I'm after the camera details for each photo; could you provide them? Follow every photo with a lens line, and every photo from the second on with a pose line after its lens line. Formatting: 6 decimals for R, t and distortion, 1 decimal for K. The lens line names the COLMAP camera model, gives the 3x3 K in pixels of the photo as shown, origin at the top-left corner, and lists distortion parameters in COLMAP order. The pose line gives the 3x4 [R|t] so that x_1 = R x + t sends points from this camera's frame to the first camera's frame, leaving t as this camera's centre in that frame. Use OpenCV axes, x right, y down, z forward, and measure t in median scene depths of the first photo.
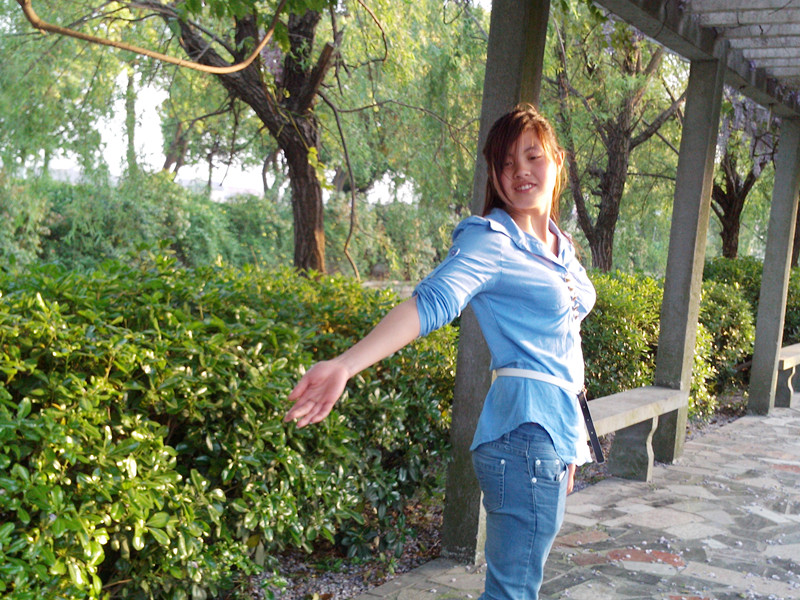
lens RADIAL K [[1086.2, 0, 400.0], [0, 1086.2, 300.0], [0, 0, 1]] dist [0.075409, -0.005252]
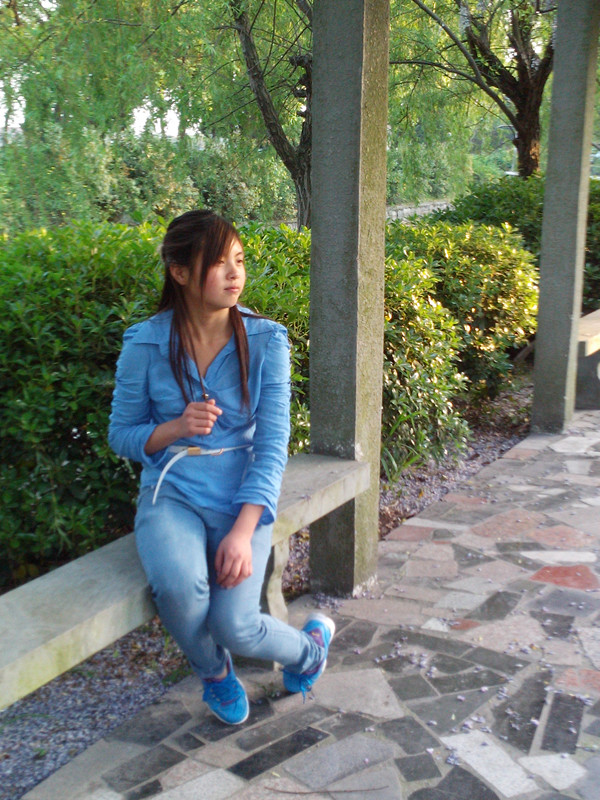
lens RADIAL K [[1086.2, 0, 300.0], [0, 1086.2, 400.0], [0, 0, 1]] dist [0.075409, -0.005252]
pose [[0.995862, -0.089610, 0.015128, 0.174498], [0.086286, 0.984593, 0.152091, -0.021035], [-0.028524, -0.150156, 0.988251, 0.381207]]
